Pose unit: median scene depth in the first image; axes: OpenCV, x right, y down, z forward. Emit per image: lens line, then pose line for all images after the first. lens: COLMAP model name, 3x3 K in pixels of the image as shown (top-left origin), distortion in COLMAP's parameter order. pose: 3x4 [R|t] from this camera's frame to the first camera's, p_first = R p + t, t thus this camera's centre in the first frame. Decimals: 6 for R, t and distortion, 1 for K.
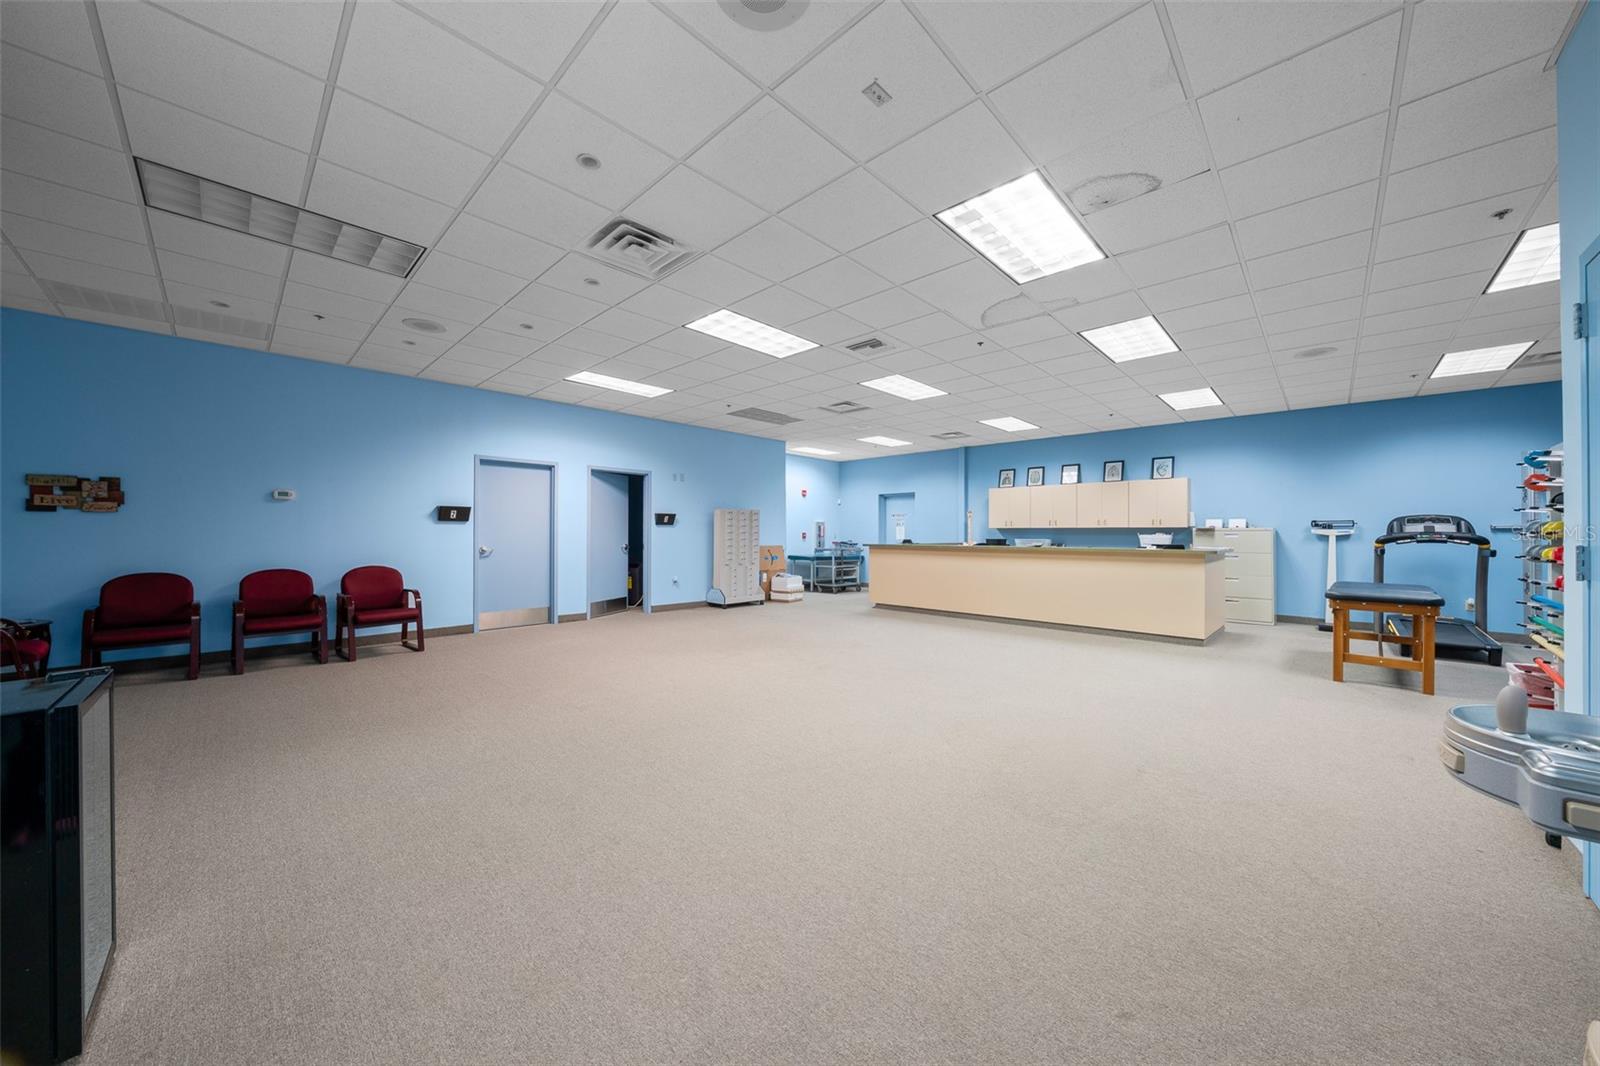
lens RADIAL K [[549.3, 0, 800.0], [0, 549.3, 533.0], [0, 0, 1]] dist [0.000014, 0.000064]
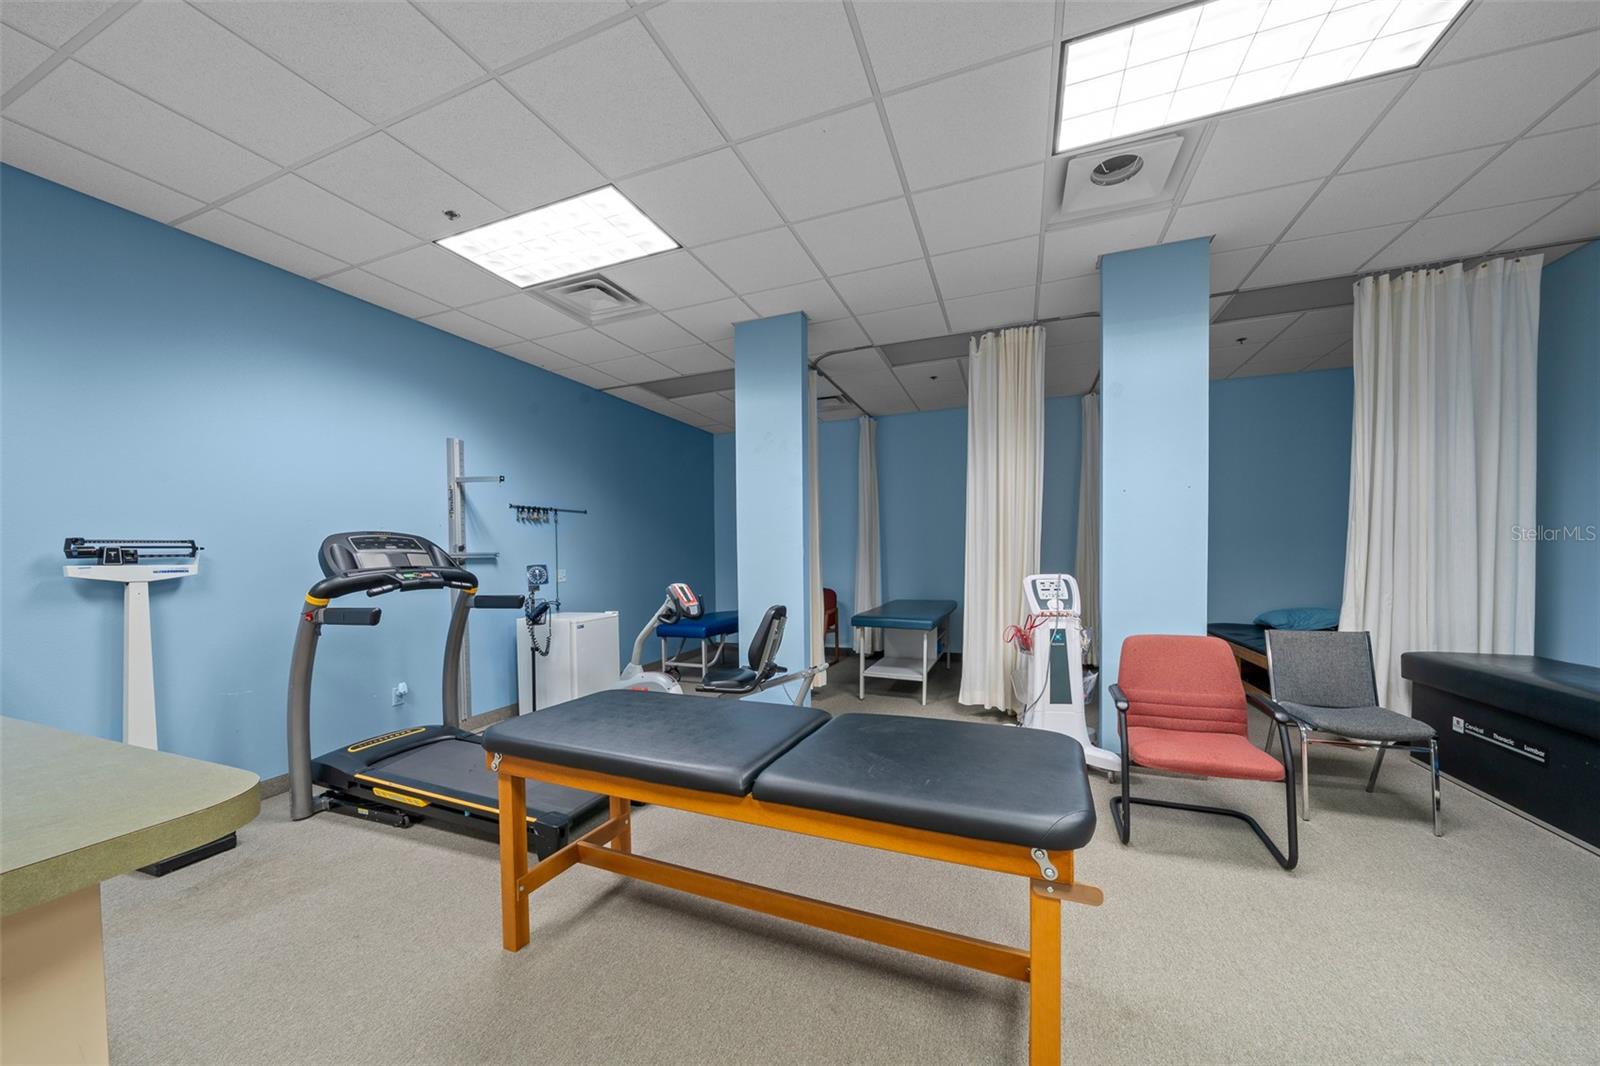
lens RADIAL K [[549.3, 0, 800.0], [0, 549.3, 533.0], [0, 0, 1]] dist [0.000014, 0.000064]
pose [[-0.385602, 0.029253, 0.922201, 0.474659], [0.010928, 0.999572, -0.027138, -0.013111], [-0.922601, -0.000386, -0.385756, 0.745737]]
